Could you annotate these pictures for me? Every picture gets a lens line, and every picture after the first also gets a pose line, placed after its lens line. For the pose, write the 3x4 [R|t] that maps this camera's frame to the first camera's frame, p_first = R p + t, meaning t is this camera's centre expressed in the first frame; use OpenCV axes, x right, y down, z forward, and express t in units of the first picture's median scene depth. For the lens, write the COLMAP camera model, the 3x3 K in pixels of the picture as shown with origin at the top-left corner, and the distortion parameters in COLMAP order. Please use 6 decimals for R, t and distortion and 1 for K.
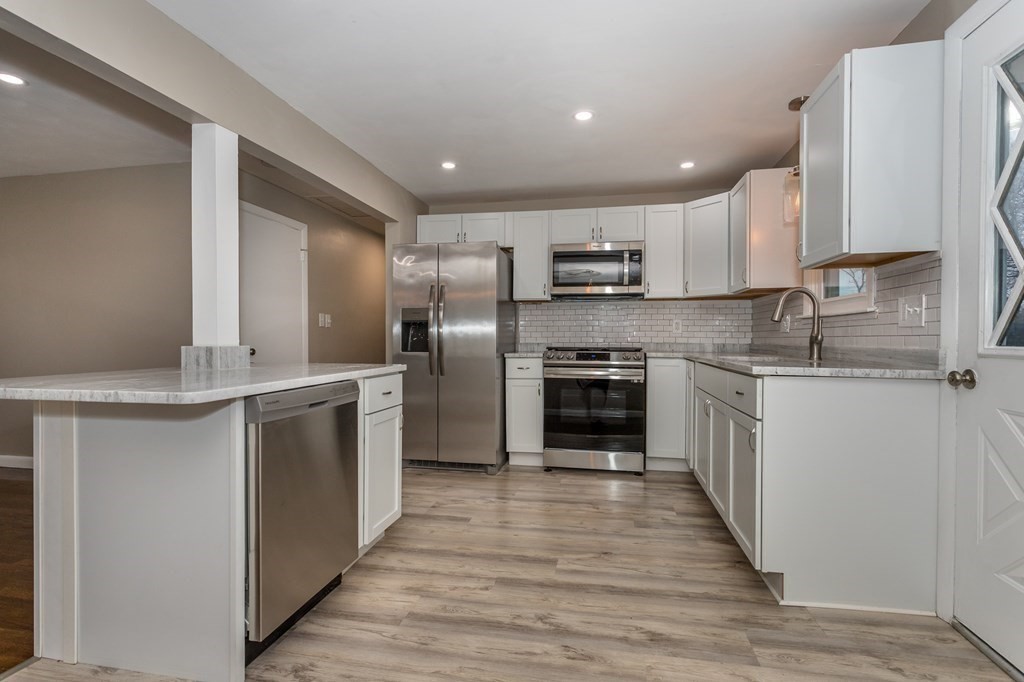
lens RADIAL K [[514.0, 0, 502.1], [0, 514.0, 345.4], [0, 0, 1]] dist [0.003161, 0.000268]
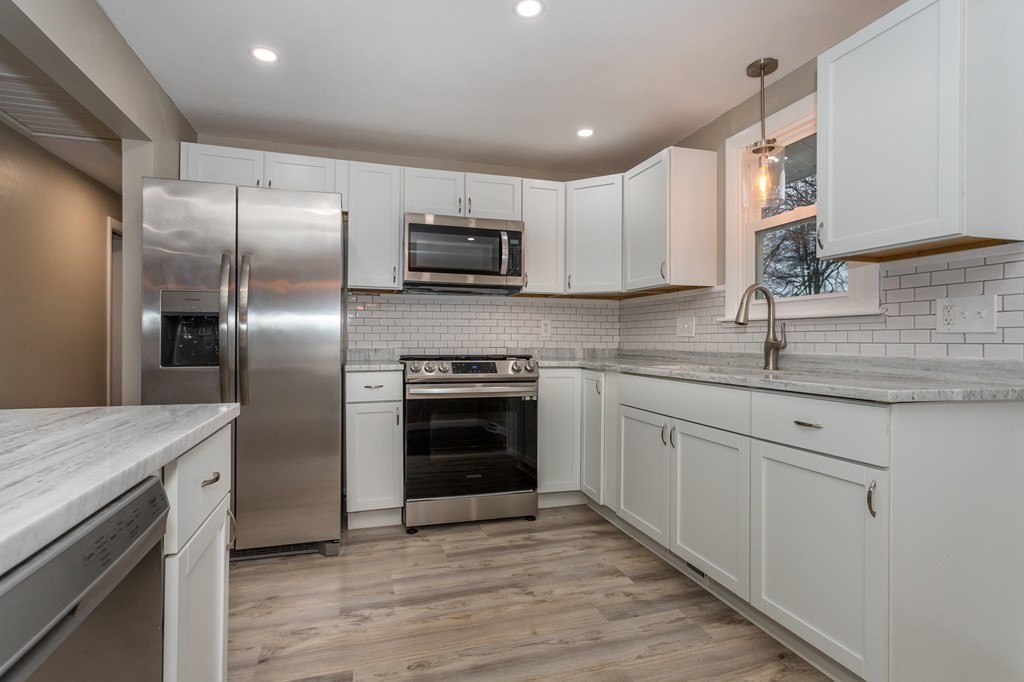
lens RADIAL K [[514.9, 0, 507.0], [0, 514.9, 335.8], [0, 0, 1]] dist [0.008740, 0.000390]
pose [[0.878291, 0.006617, 0.478081, -0.137646], [0.003093, 0.999805, -0.019519, -0.009434], [-0.478117, 0.018622, 0.878099, 0.325690]]
